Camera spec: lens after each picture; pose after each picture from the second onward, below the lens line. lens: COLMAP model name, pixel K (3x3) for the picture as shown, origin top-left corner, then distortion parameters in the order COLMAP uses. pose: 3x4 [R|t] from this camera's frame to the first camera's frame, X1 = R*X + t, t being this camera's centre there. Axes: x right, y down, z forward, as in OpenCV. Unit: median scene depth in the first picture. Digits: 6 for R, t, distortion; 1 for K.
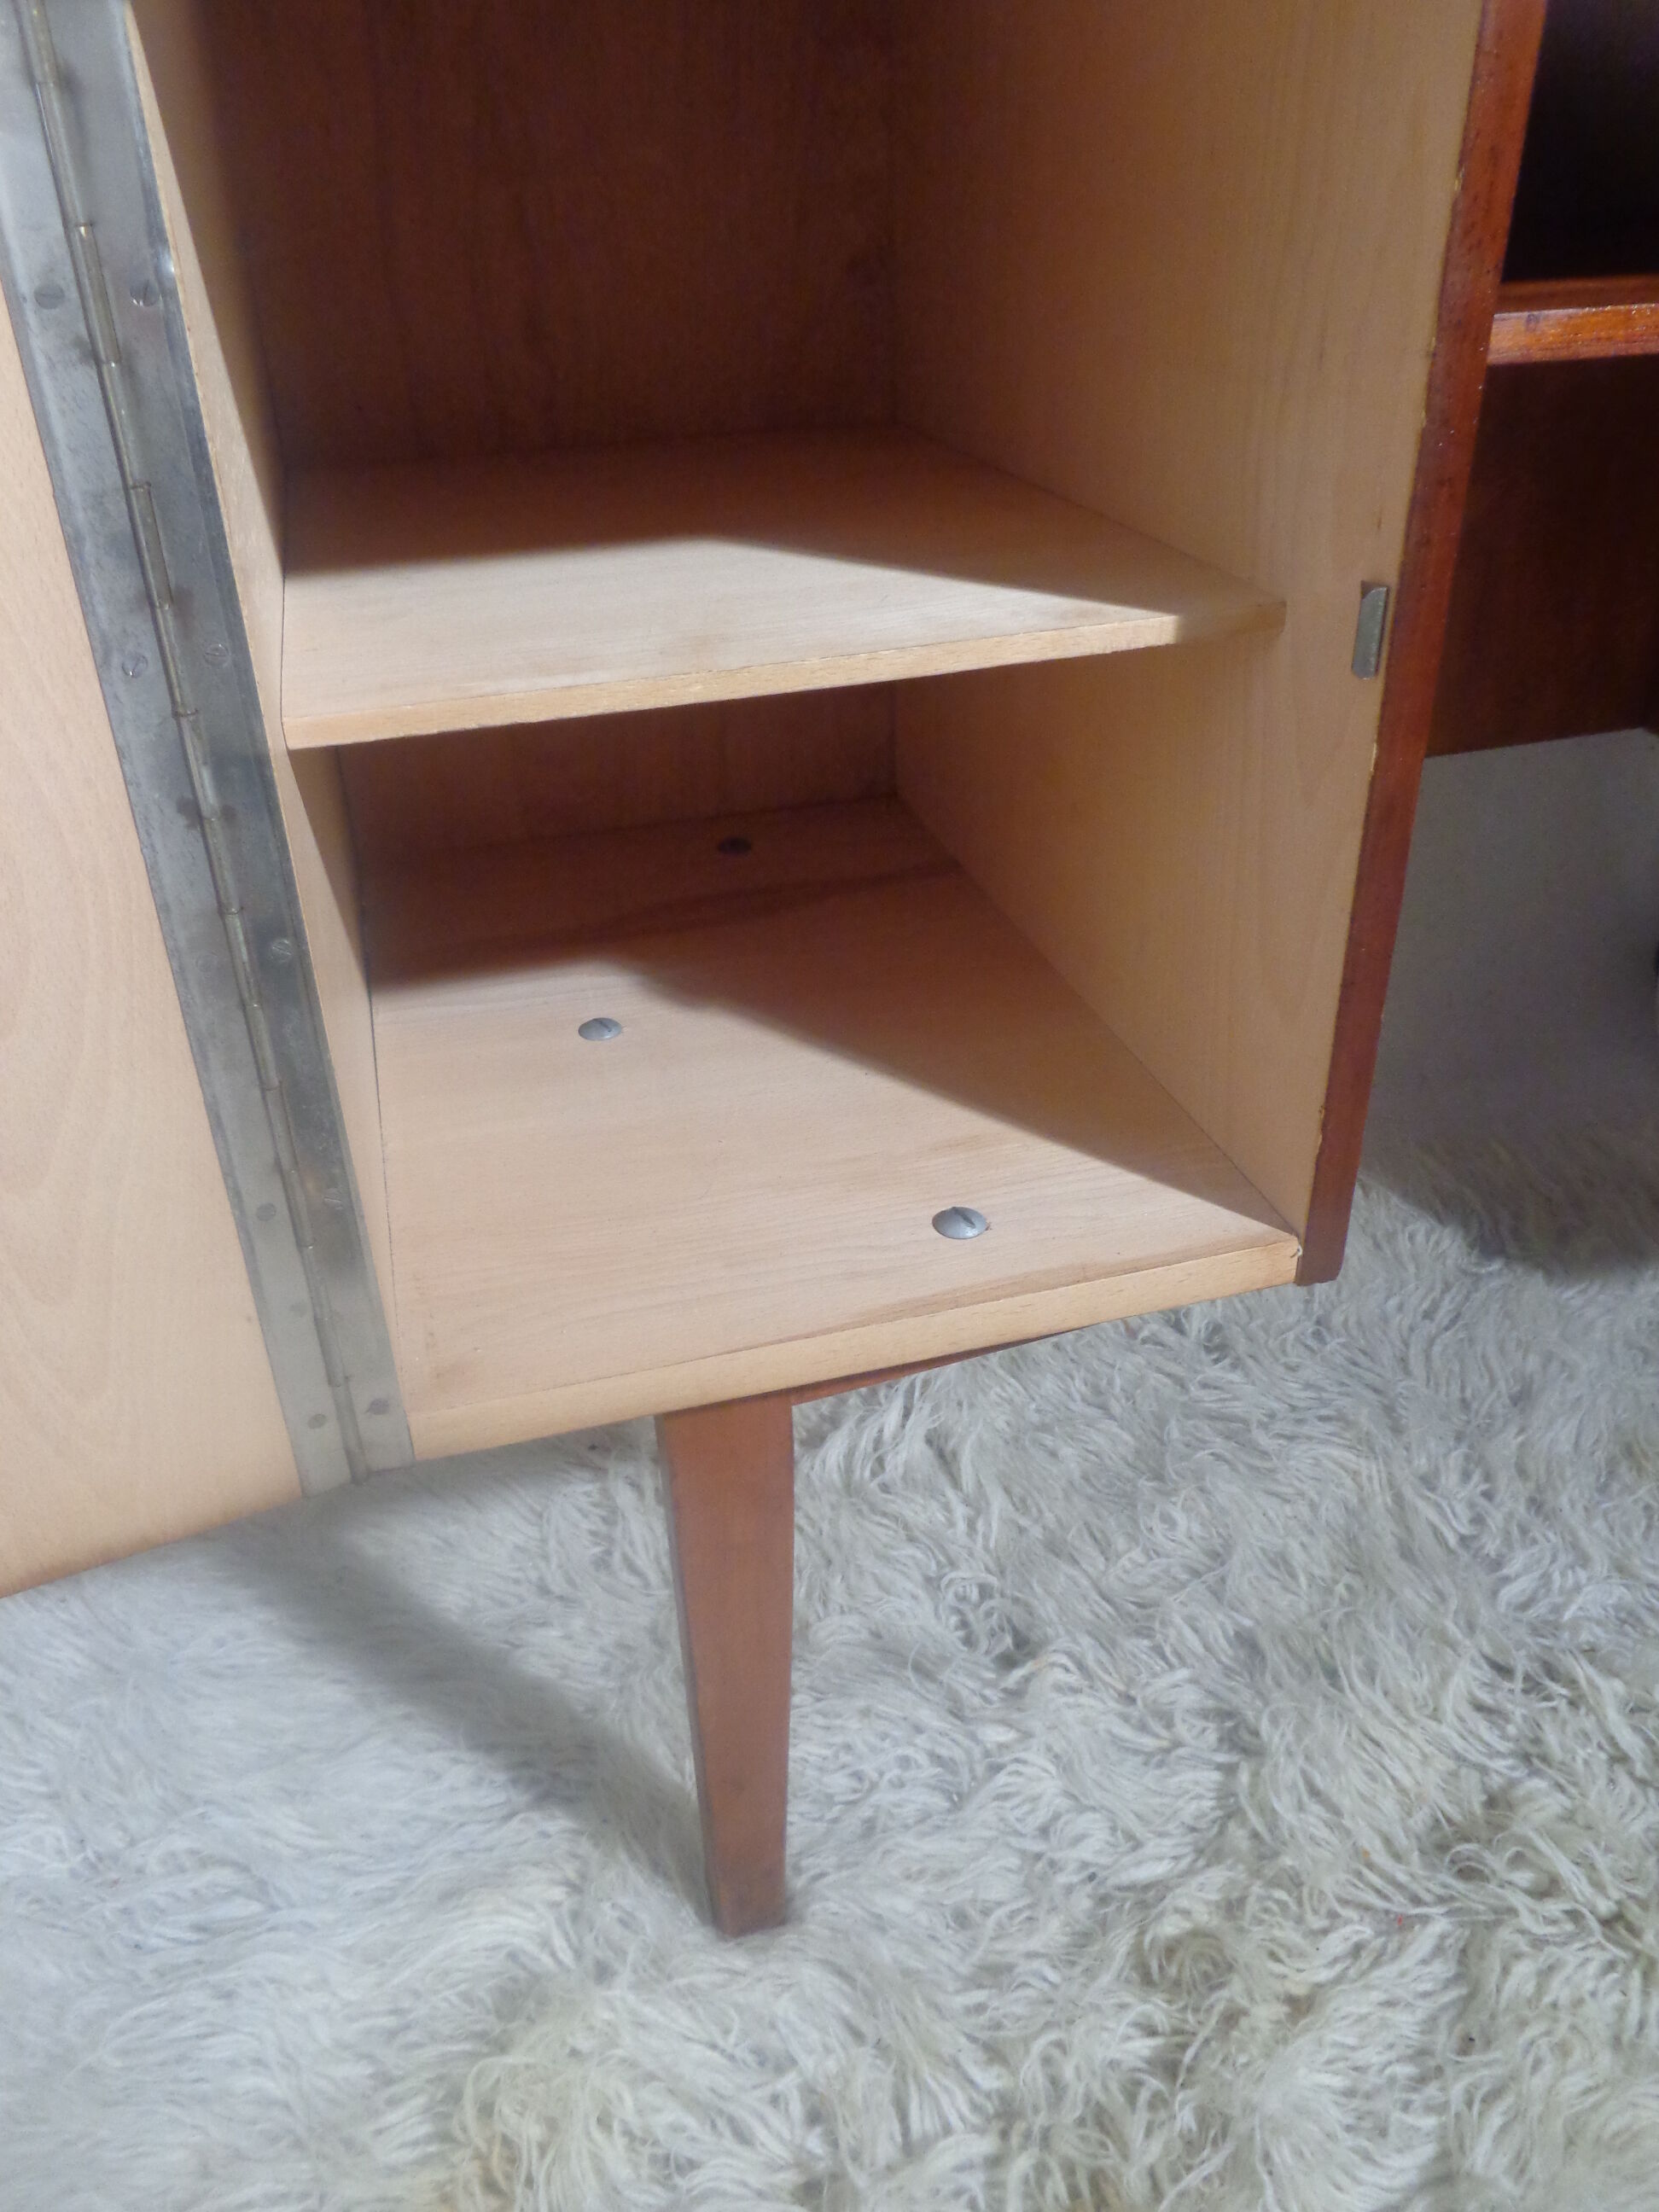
lens RADIAL K [[1652.8, 0, 813.0], [0, 1652.8, 1083.0], [0, 0, 1]] dist [-0.007258, 0.001444]
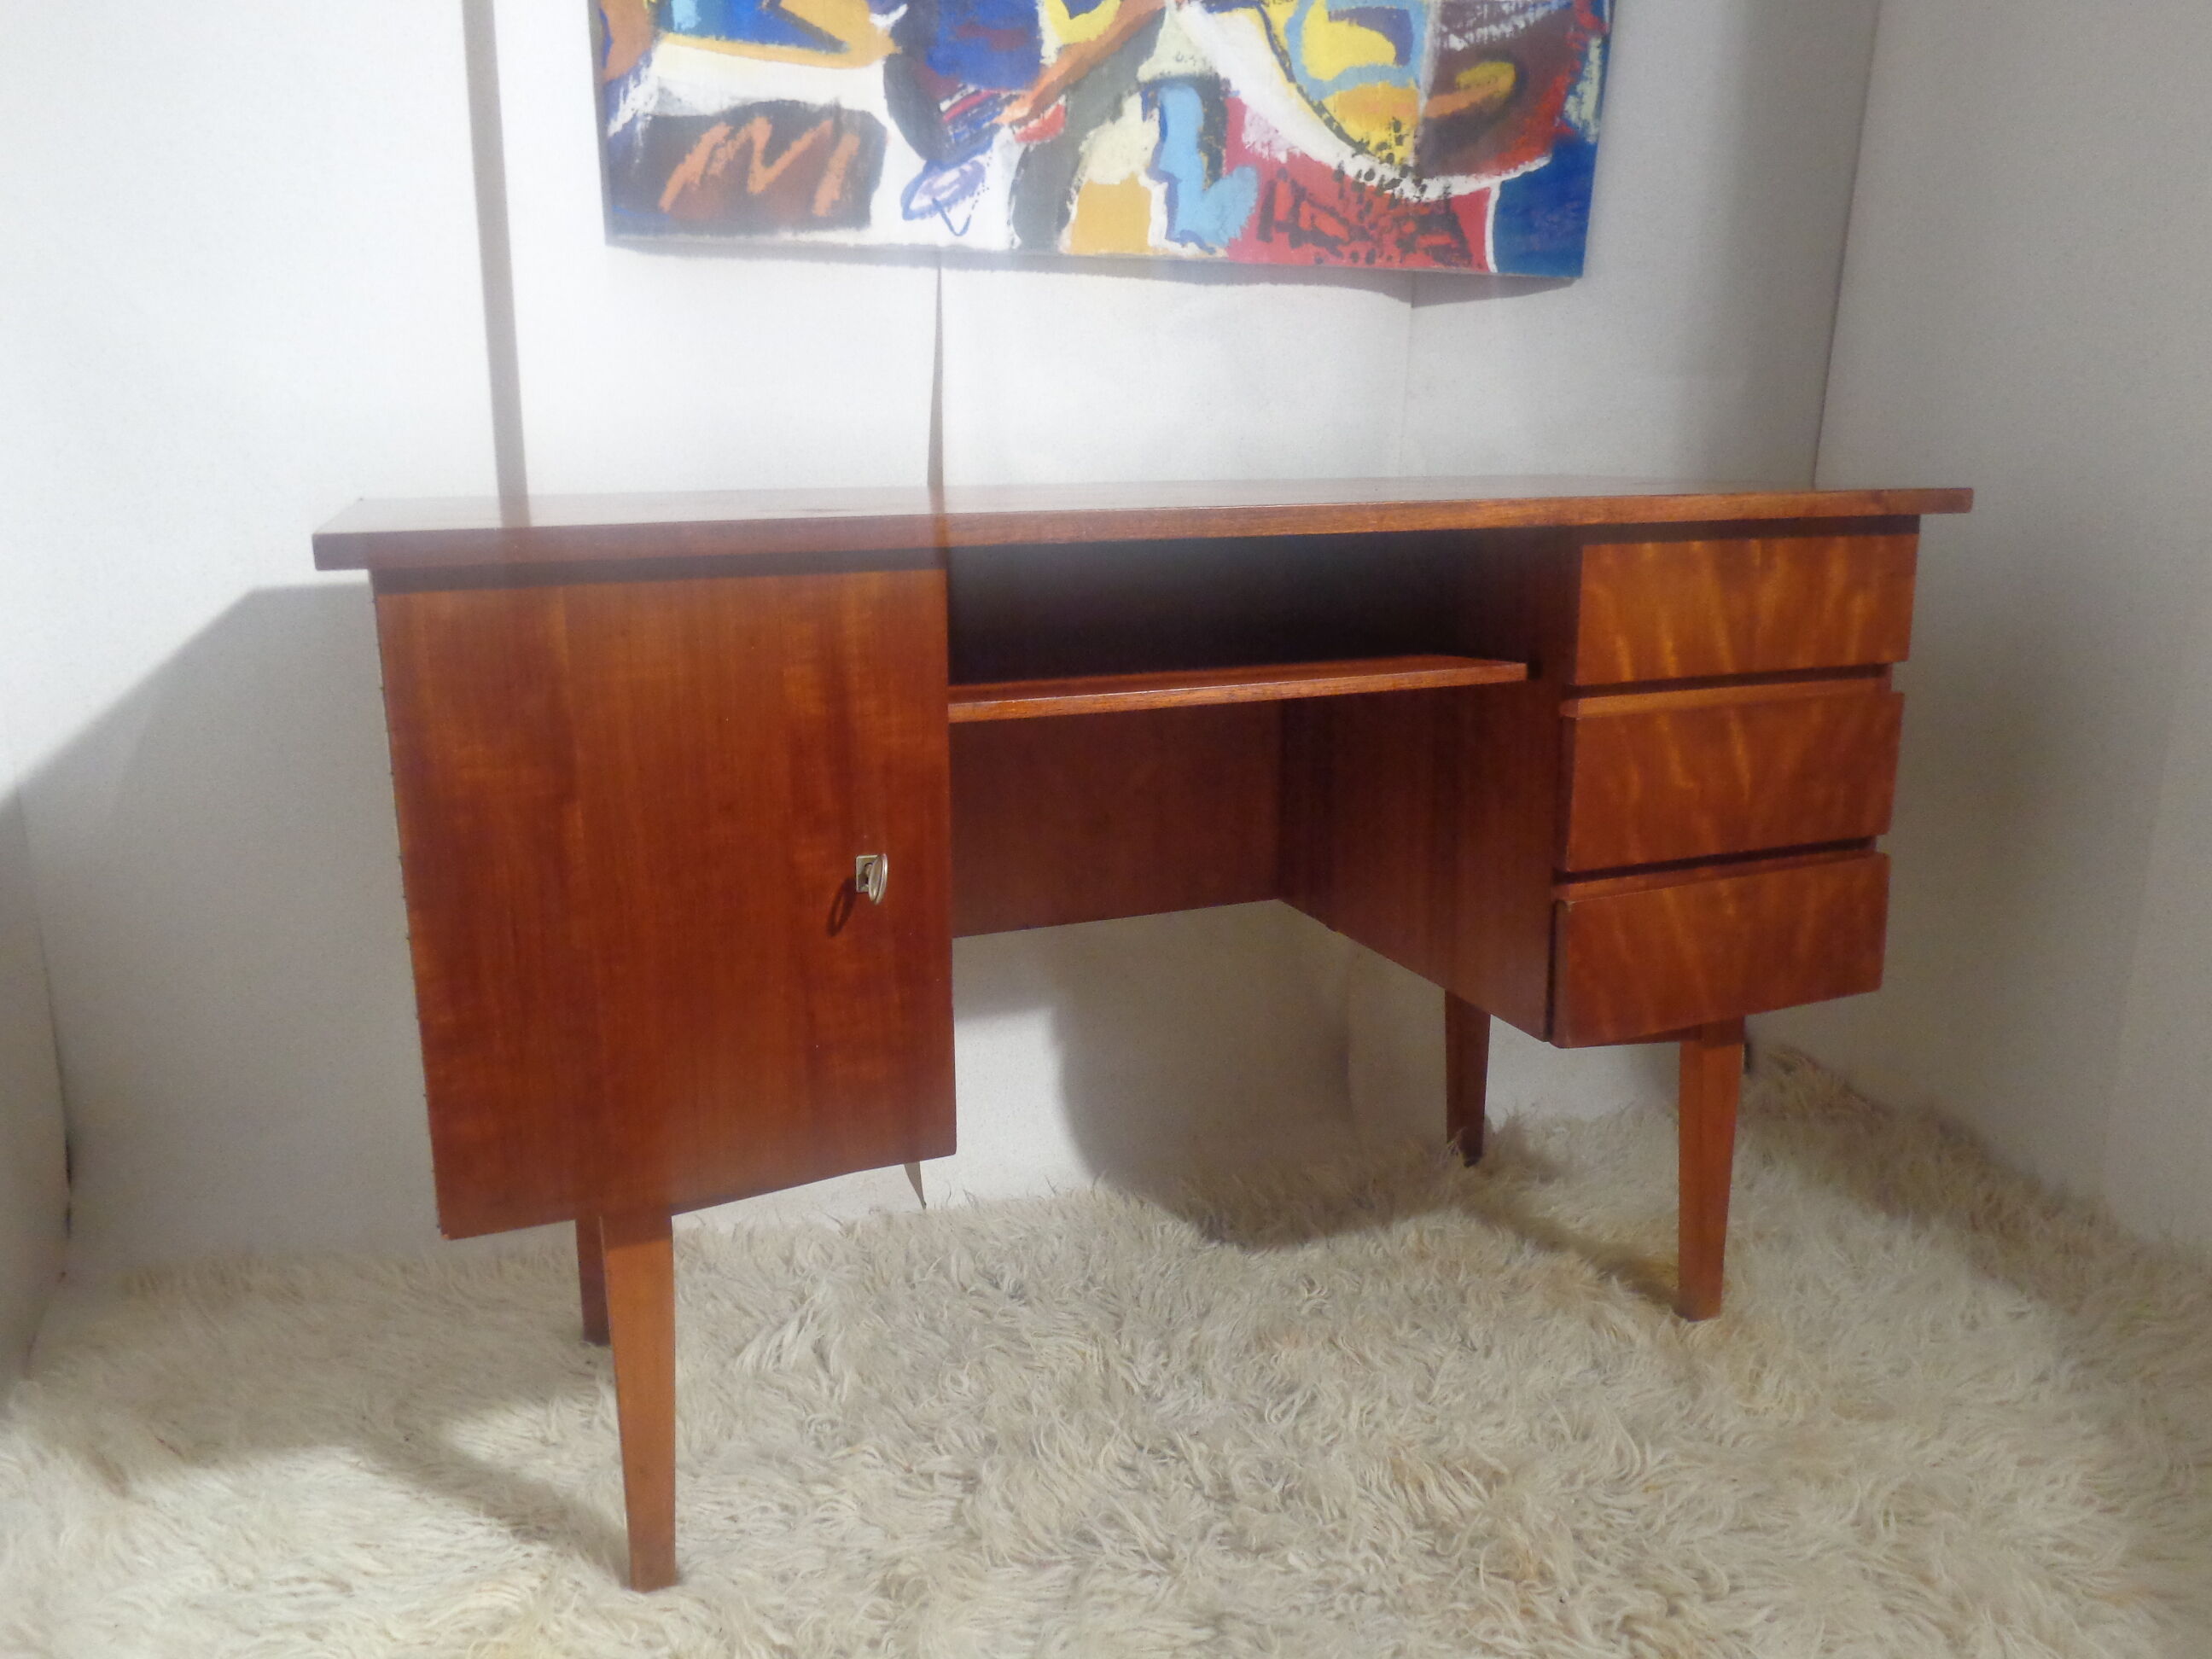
lens RADIAL K [[1652.8, 0, 1094.4], [0, 1652.8, 826.9], [0, 0, 1]] dist [-0.007258, 0.001444]
pose [[0.994746, 0.003232, 0.102326, 0.203730], [0.026081, 0.958525, -0.283813, 0.232431], [-0.098999, 0.284991, 0.953404, -0.737031]]
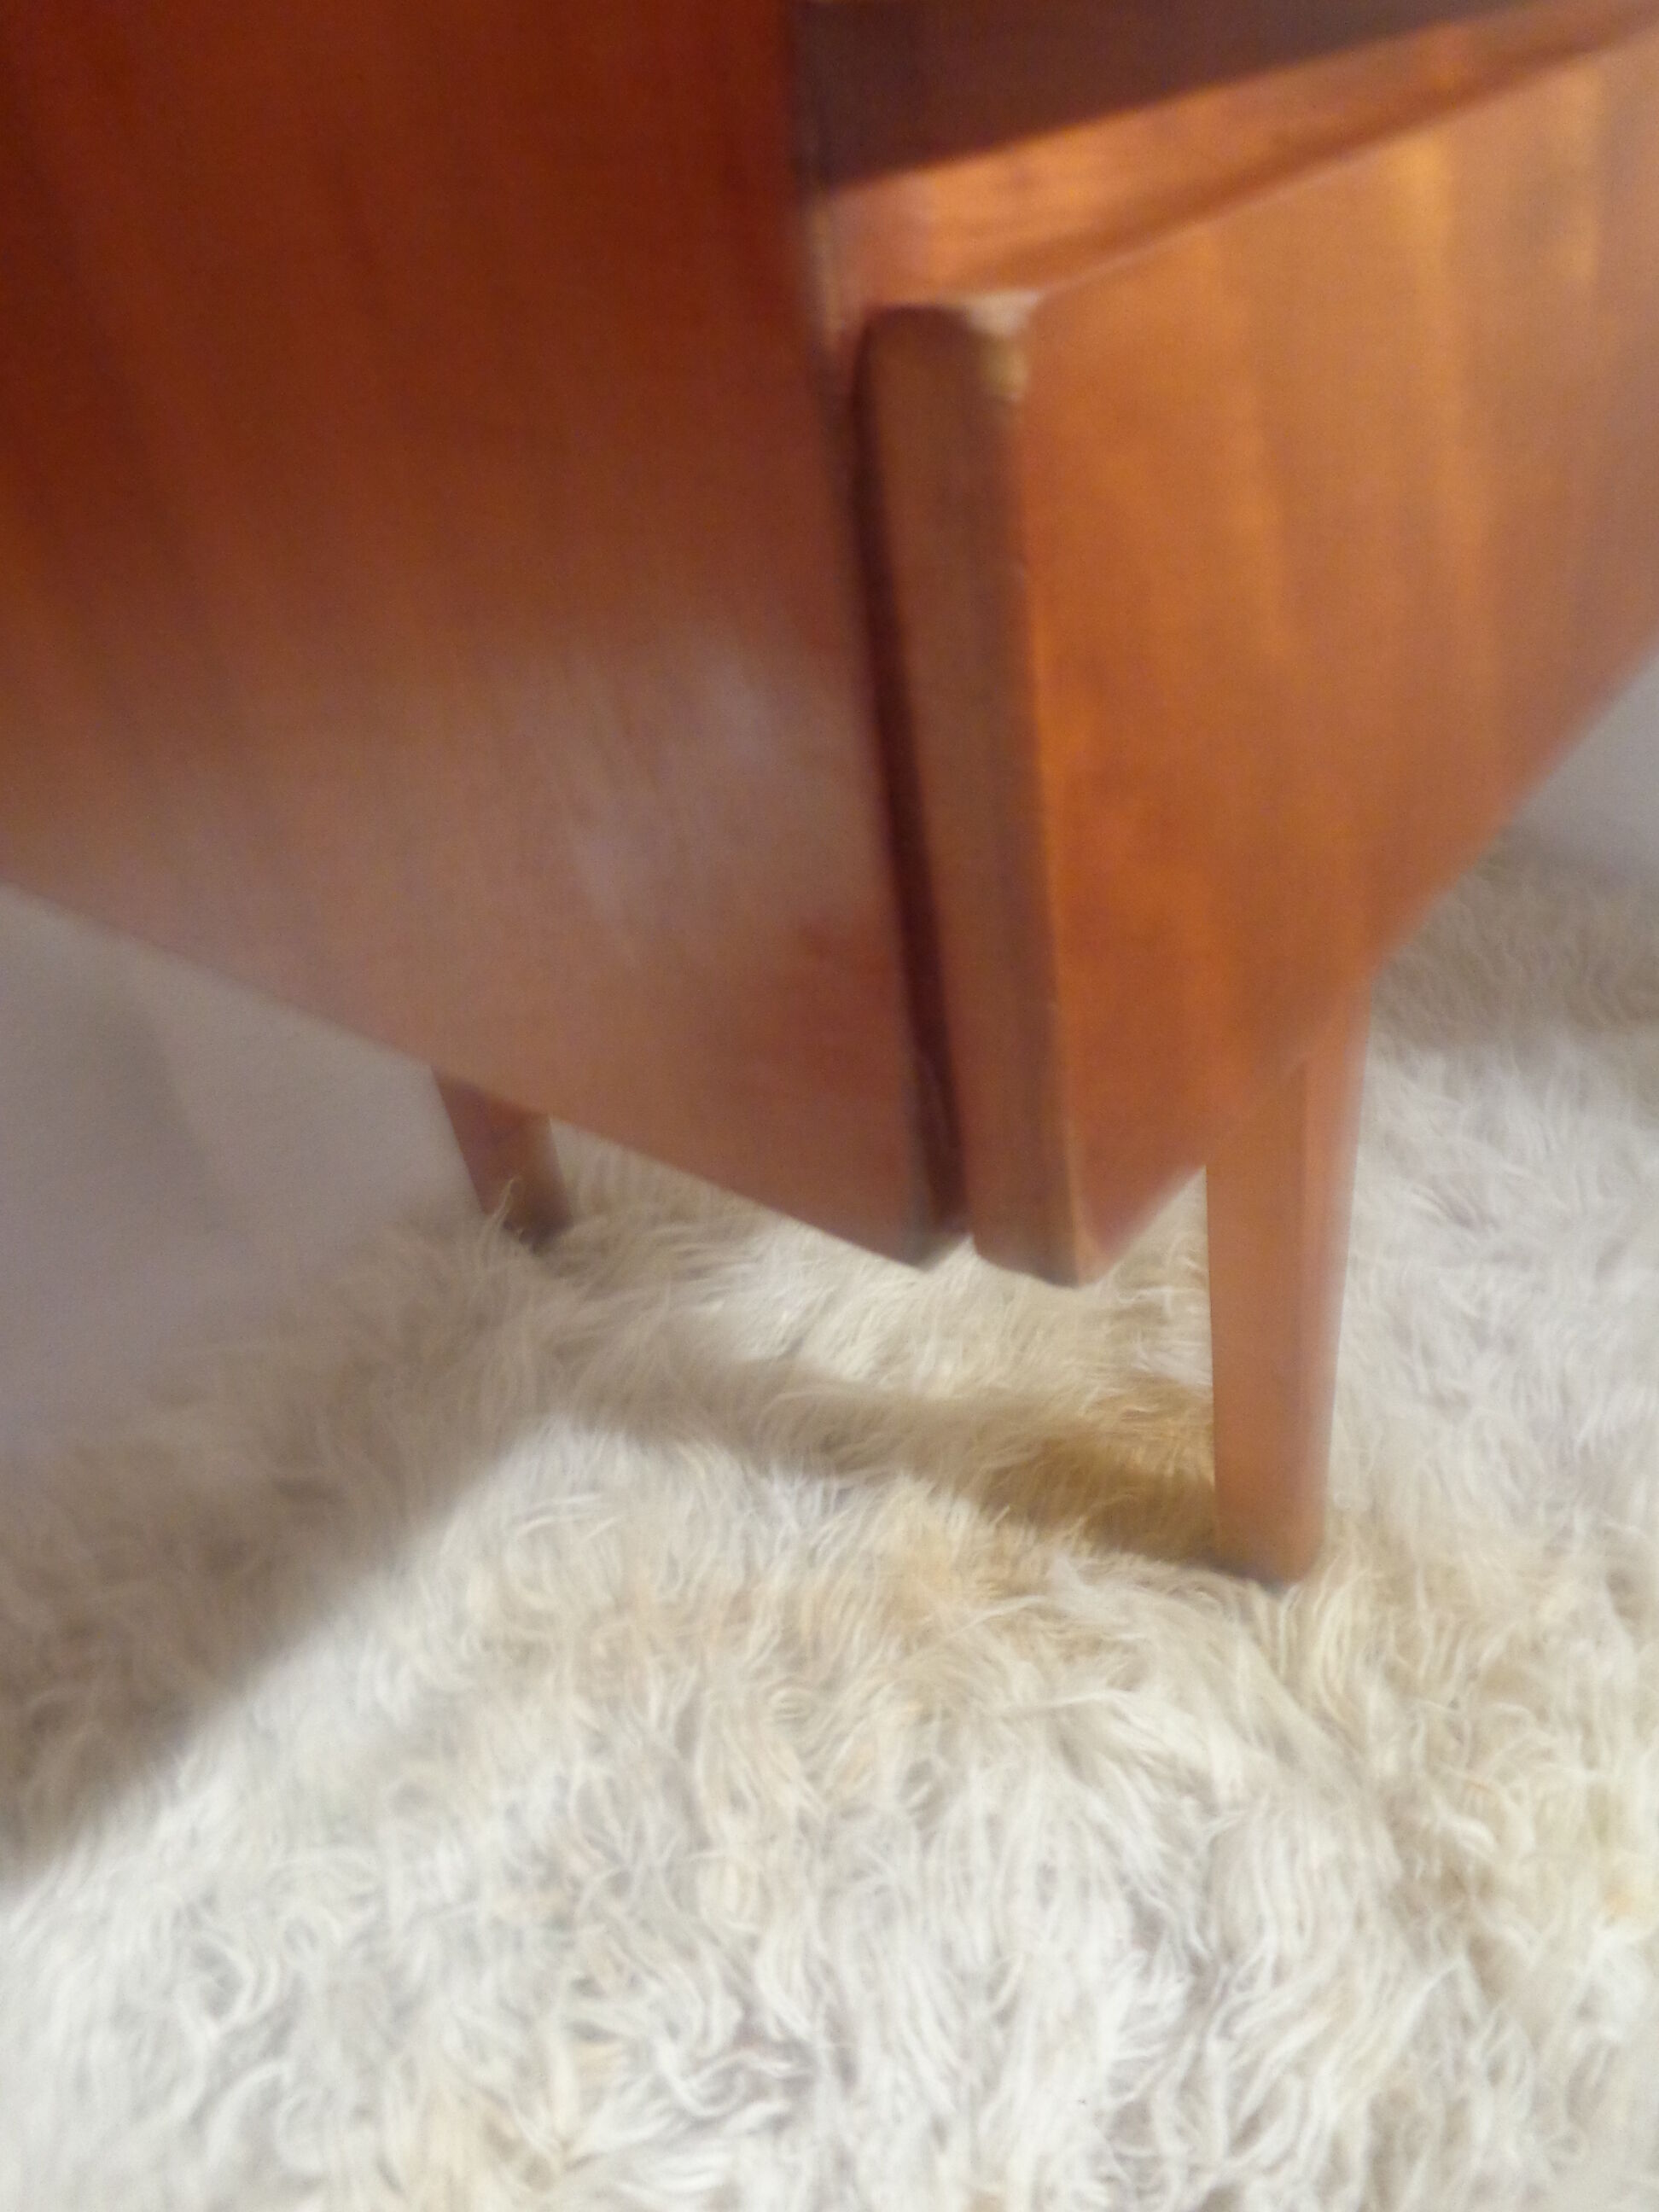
lens RADIAL K [[1652.8, 0, 839.3], [0, 1652.8, 1103.3], [0, 0, 1]] dist [-0.007258, 0.001444]
pose [[0.806469, -0.380448, 0.452622, 0.692399], [0.363018, 0.922829, 0.128862, -0.084079], [-0.466718, 0.060387, 0.882342, 0.609548]]
